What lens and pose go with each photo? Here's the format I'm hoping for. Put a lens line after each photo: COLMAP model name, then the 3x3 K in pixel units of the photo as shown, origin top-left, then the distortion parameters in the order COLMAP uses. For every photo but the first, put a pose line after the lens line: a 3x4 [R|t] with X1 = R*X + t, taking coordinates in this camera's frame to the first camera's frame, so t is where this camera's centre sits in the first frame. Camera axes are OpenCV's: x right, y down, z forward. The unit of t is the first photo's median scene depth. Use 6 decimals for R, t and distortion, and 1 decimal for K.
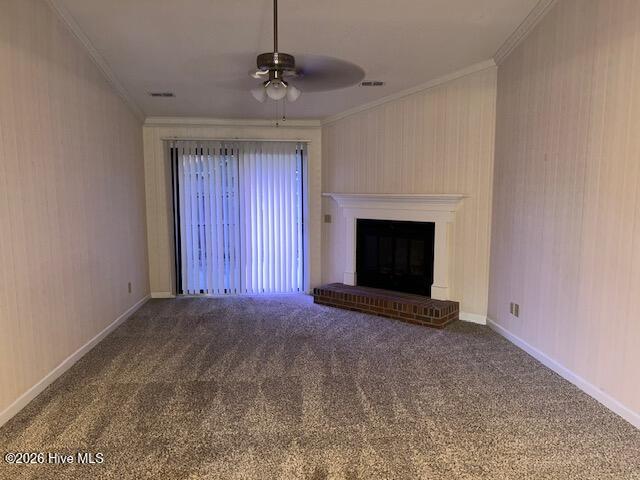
lens RADIAL K [[473.3, 0, 320.5], [0, 473.3, 228.8], [0, 0, 1]] dist [0.006968, -0.000192]
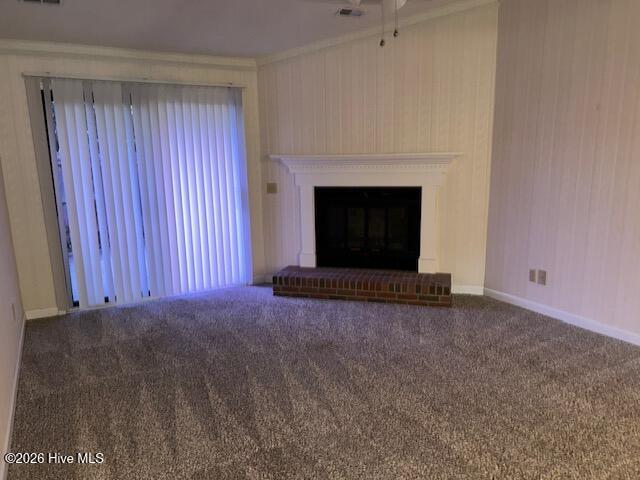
lens RADIAL K [[481.8, 0, 320.0], [0, 481.8, 240.0], [0, 0, 1]] dist [0.001201, -0.005200]
pose [[0.910813, -0.091704, 0.402506, -0.272350], [0.052191, 0.992771, 0.108084, -0.020098], [-0.409508, -0.077437, 0.909014, 0.248559]]
